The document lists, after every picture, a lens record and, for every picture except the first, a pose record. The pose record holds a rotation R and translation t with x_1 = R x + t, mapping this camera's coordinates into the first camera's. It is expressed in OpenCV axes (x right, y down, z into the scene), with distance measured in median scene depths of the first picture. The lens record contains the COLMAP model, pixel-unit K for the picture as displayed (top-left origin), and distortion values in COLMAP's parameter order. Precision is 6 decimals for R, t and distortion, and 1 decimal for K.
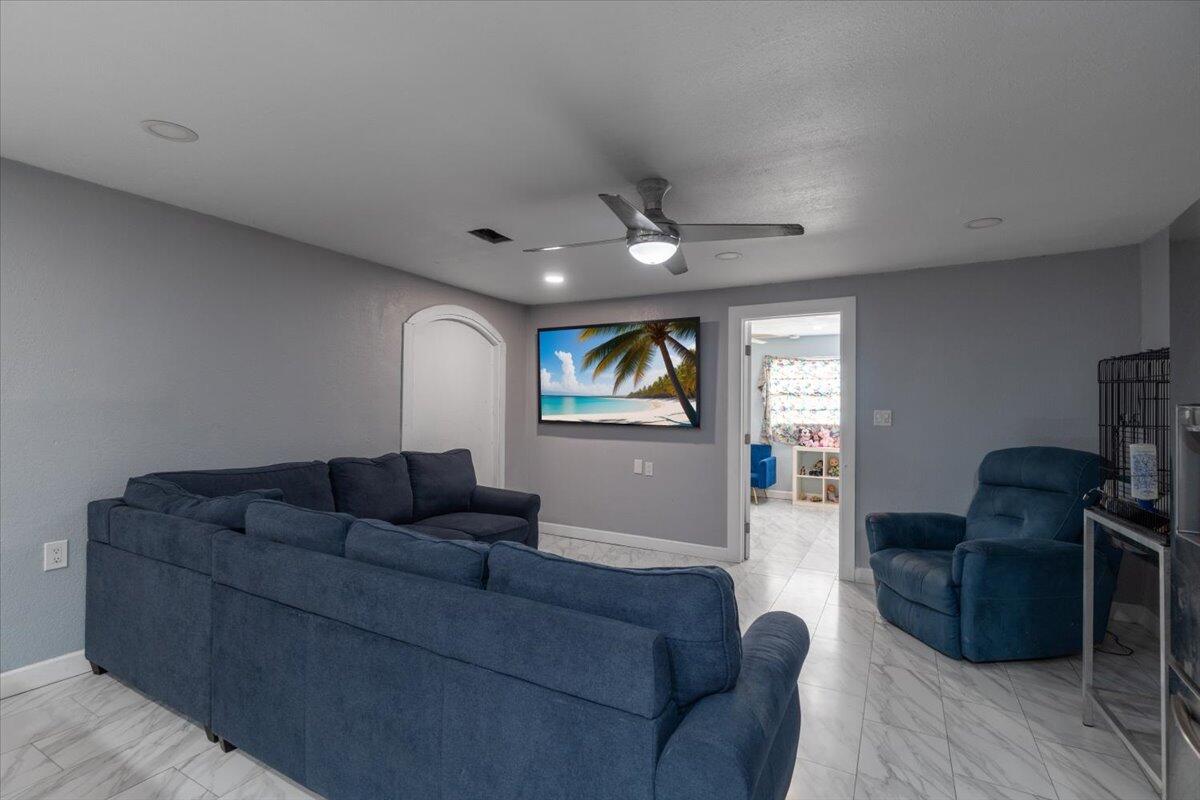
lens RADIAL K [[555.2, 0, 600.8], [0, 555.2, 410.6], [0, 0, 1]] dist [-0.010071, 0.004134]
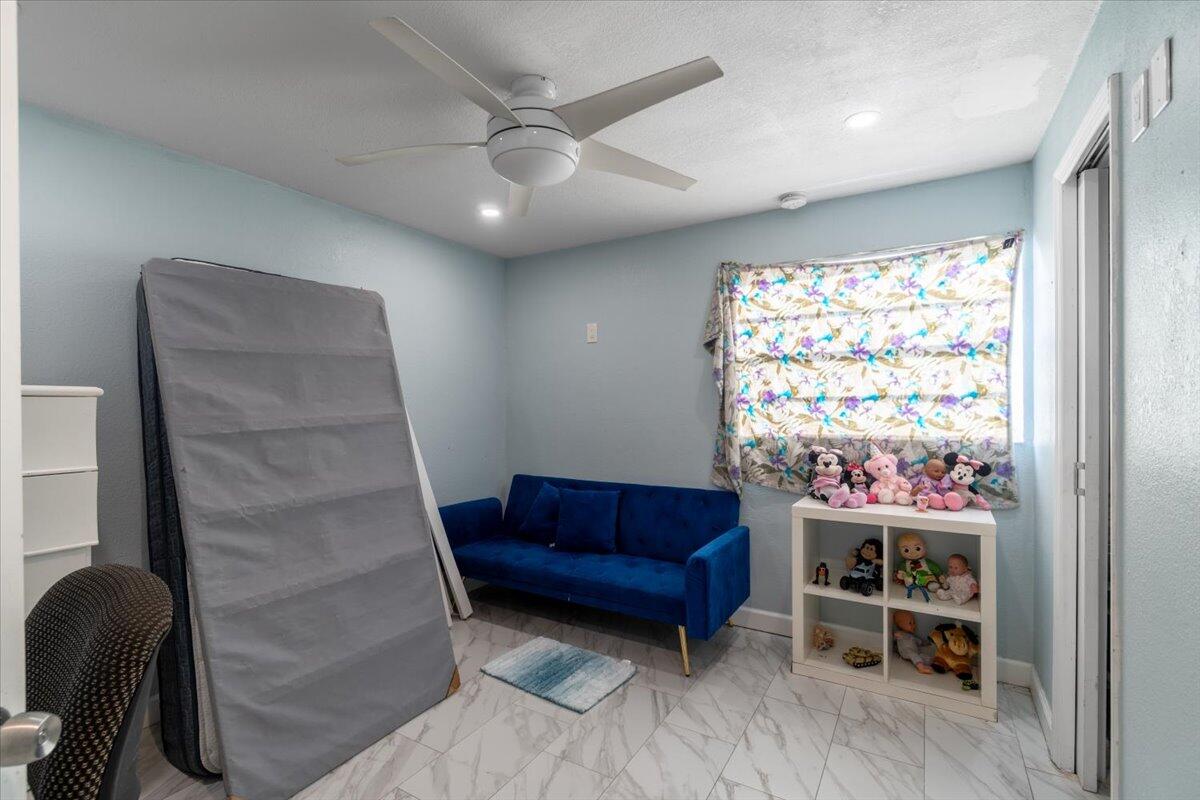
lens RADIAL K [[555.2, 0, 599.3], [0, 555.2, 407.0], [0, 0, 1]] dist [-0.010071, 0.004134]
pose [[0.999007, -0.018065, -0.040716, 0.233308], [0.018250, 0.999825, 0.004194, -0.000568], [0.040633, -0.004933, 0.999162, 0.627157]]
